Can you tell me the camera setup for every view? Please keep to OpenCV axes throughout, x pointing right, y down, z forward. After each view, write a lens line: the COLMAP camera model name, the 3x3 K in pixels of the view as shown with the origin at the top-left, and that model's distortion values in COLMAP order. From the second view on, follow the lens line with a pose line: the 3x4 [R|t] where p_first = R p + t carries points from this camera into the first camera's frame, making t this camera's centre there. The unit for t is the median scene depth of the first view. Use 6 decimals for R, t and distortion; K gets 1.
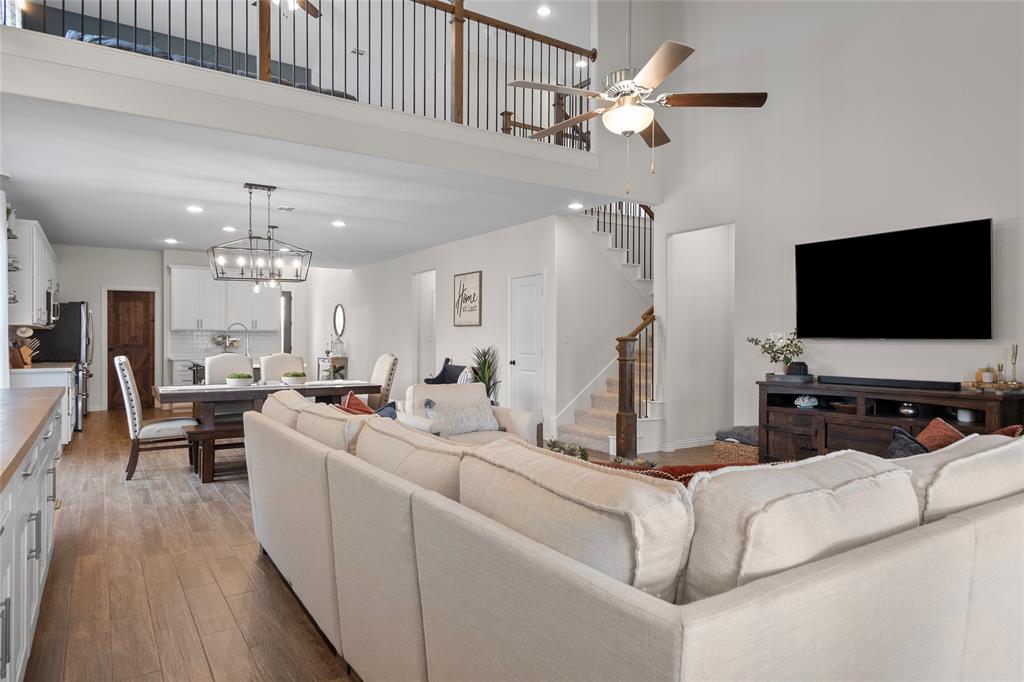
lens RADIAL K [[624.6, 0, 516.0], [0, 624.6, 340.7], [0, 0, 1]] dist [0.004226, 0.000007]
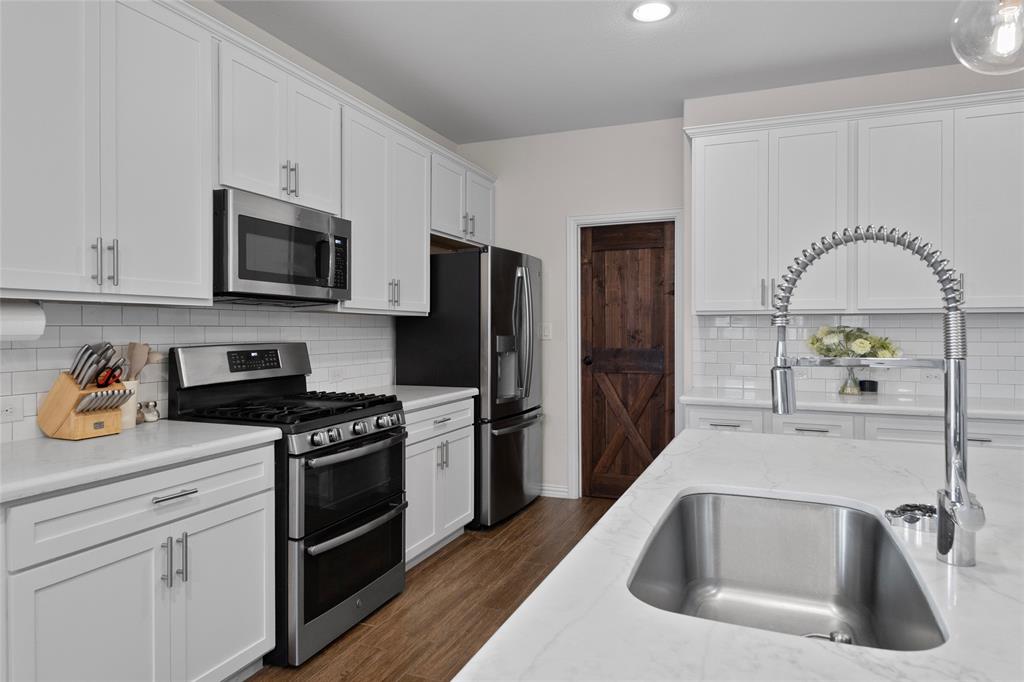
lens RADIAL K [[624.6, 0, 516.0], [0, 624.6, 340.7], [0, 0, 1]] dist [0.004226, 0.000007]
pose [[0.569044, 0.013045, -0.822203, -0.306948], [-0.001534, 0.999889, 0.014802, -0.006671], [0.822306, -0.007162, 0.569001, 0.693387]]
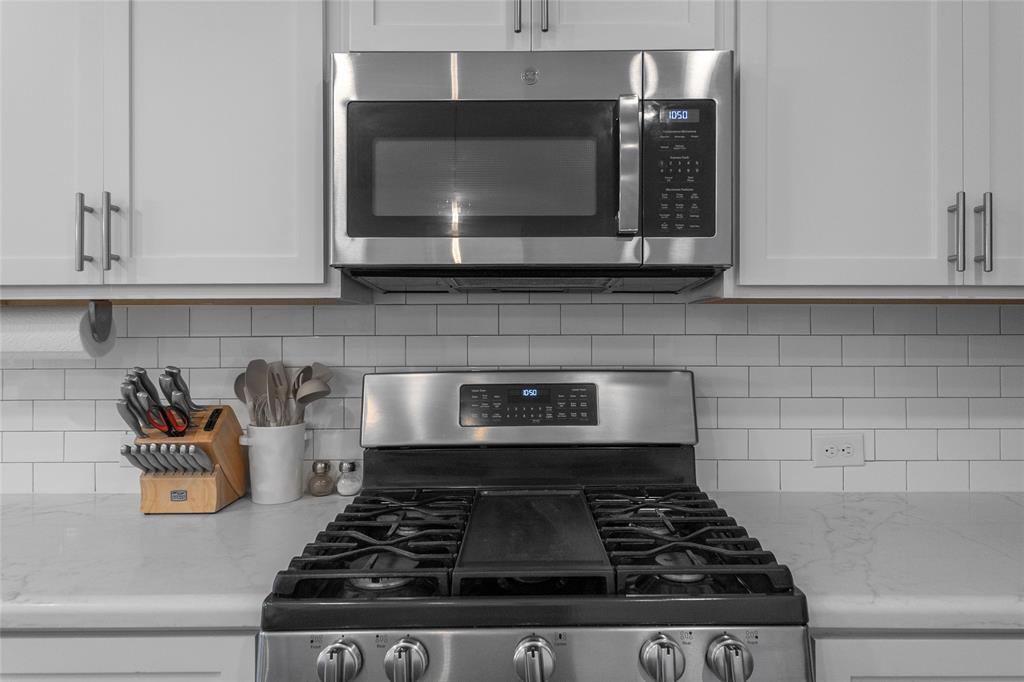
lens RADIAL K [[624.6, 0, 516.0], [0, 624.6, 340.7], [0, 0, 1]] dist [0.004226, 0.000007]
pose [[-0.543945, -0.000002, -0.839121, -0.475402], [-0.000462, 1.000000, 0.000297, -0.007721], [0.839121, 0.000550, -0.543945, 0.820902]]
